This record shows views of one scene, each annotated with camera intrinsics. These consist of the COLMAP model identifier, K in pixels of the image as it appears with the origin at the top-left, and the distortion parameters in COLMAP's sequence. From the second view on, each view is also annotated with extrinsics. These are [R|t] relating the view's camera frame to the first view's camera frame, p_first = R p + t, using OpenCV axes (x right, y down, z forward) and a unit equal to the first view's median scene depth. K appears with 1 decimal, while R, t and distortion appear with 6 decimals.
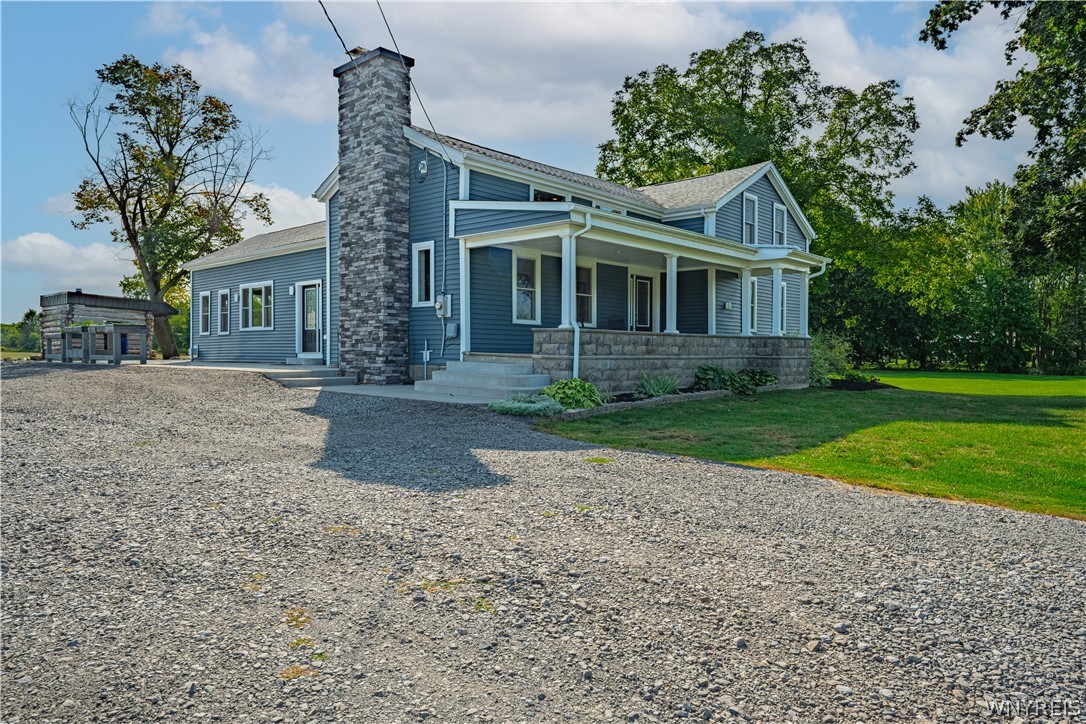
lens RADIAL K [[688.9, 0, 543.4], [0, 688.9, 351.2], [0, 0, 1]] dist [0.001212, 0.000068]
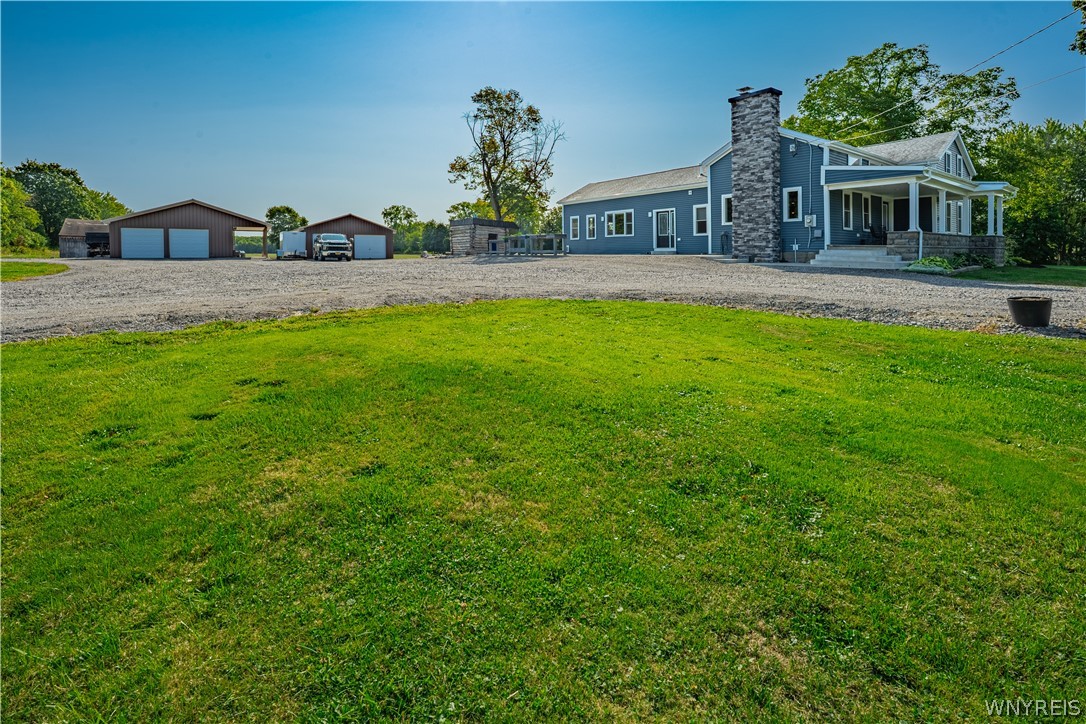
lens RADIAL K [[454.2, 0, 541.8], [0, 454.2, 247.7], [0, 0, 1]] dist [-0.000333, 0.000120]
pose [[0.980717, -0.007017, -0.195309, -0.590680], [0.004954, 0.999927, -0.011051, 0.017628], [0.195372, 0.009870, 0.980679, -0.349253]]
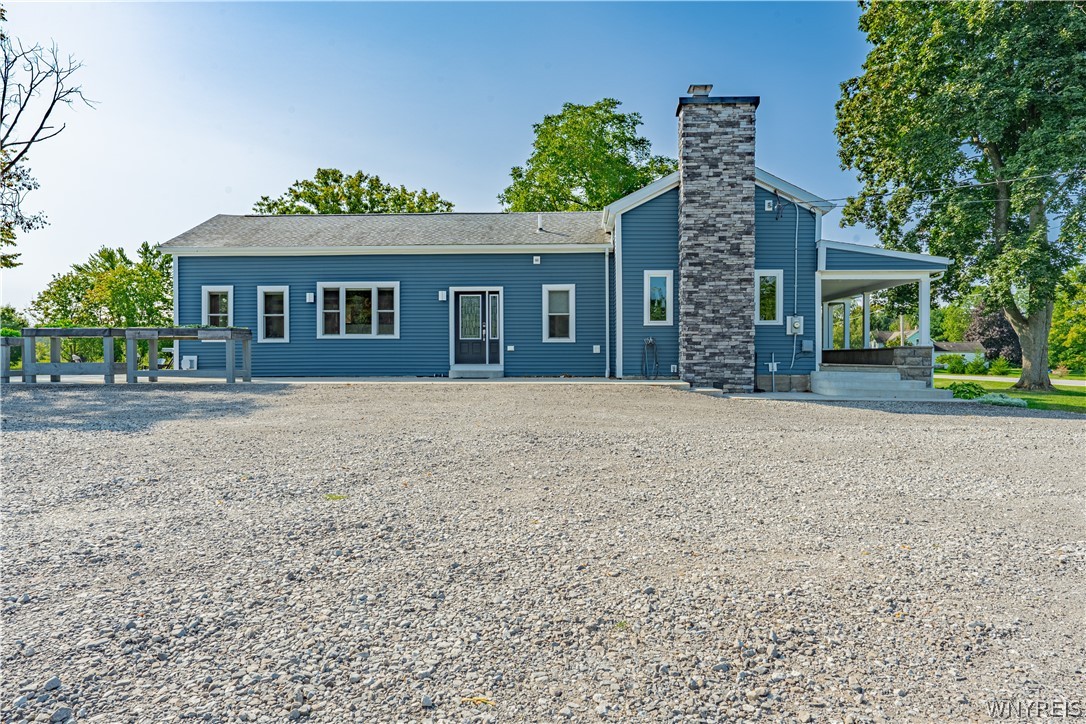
lens RADIAL K [[668.8, 0, 543.0], [0, 668.8, 362.0], [0, 0, 1]] dist [-0.008583, -0.000933]
pose [[0.792329, -0.001887, 0.610091, -1.136997], [0.001867, 0.999998, 0.000668, -0.003278], [-0.610091, 0.000610, 0.792331, 0.326792]]
